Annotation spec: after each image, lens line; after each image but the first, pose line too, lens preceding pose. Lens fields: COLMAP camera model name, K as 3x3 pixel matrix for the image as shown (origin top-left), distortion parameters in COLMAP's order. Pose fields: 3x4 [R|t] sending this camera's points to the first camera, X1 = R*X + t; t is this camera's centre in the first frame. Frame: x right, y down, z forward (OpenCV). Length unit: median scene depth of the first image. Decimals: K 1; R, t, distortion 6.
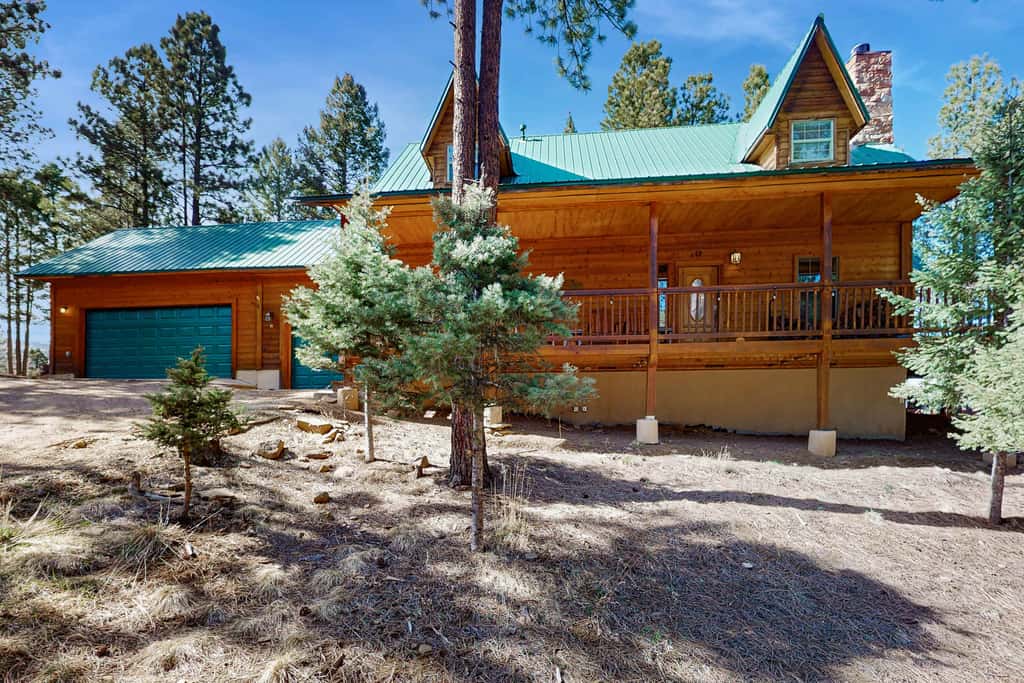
lens RADIAL K [[424.4, 0, 512.2], [0, 424.4, 394.7], [0, 0, 1]] dist [-0.000815, -0.000143]
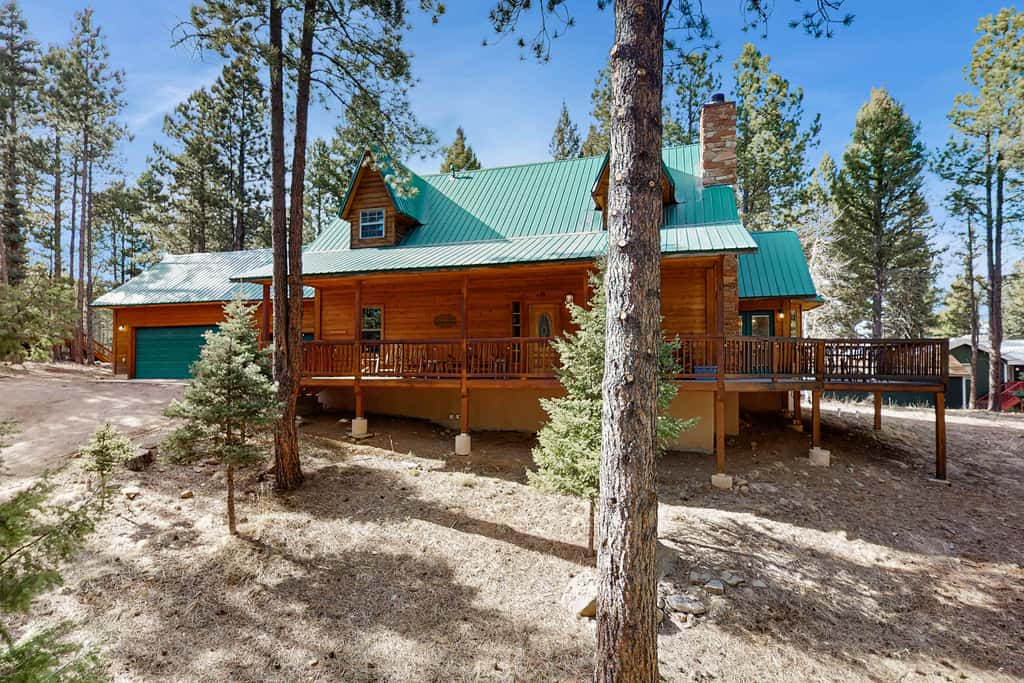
lens RADIAL K [[450.3, 0, 512.0], [0, 450.3, 341.5], [0, 0, 1]] dist [0.000109, 0.000074]
pose [[0.986201, -0.003771, -0.165511, 0.282765], [0.000677, 0.999824, -0.018750, -0.084637], [0.165552, 0.018380, 0.986030, -0.152408]]
